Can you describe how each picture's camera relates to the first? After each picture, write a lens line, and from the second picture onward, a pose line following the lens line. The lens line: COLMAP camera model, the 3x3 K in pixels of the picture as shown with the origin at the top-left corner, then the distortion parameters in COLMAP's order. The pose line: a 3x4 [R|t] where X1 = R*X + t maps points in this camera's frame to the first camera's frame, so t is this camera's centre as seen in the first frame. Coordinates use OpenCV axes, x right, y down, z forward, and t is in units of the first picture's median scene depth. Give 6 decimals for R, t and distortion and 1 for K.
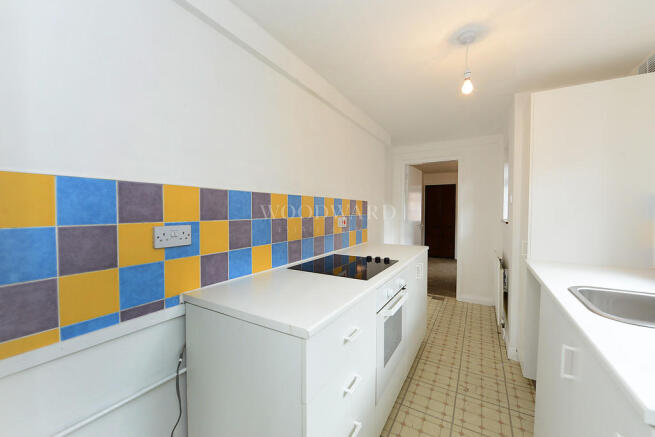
lens RADIAL K [[263.6, 0, 327.6], [0, 263.6, 217.9], [0, 0, 1]] dist [-0.001737, -0.000740]
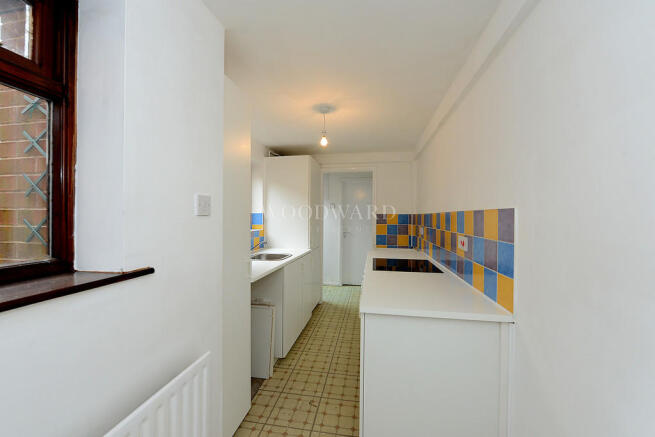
lens RADIAL K [[263.6, 0, 328.1], [0, 263.6, 217.2], [0, 0, 1]] dist [-0.001737, -0.000740]
pose [[-0.934558, -0.010893, -0.355645, 0.837190], [-0.022004, 0.999388, 0.027211, -0.082301], [0.355130, 0.033256, -0.934225, 1.947570]]
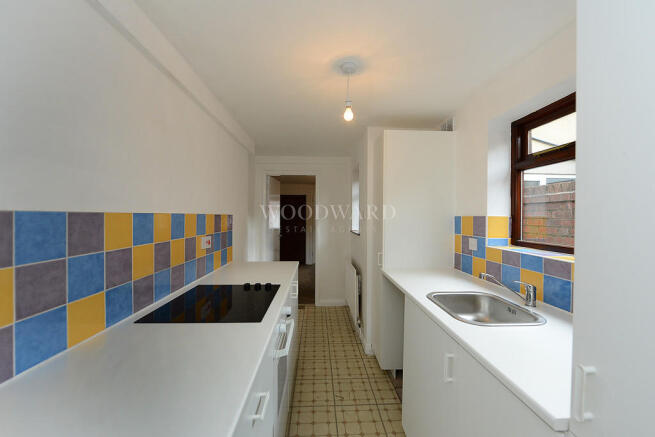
lens RADIAL K [[263.6, 0, 328.3], [0, 263.6, 217.3], [0, 0, 1]] dist [-0.001737, -0.000740]
pose [[0.840933, -0.001484, 0.541137, -0.086126], [0.013471, 0.999744, -0.018193, -0.052765], [-0.540971, 0.022589, 0.840738, 0.131460]]
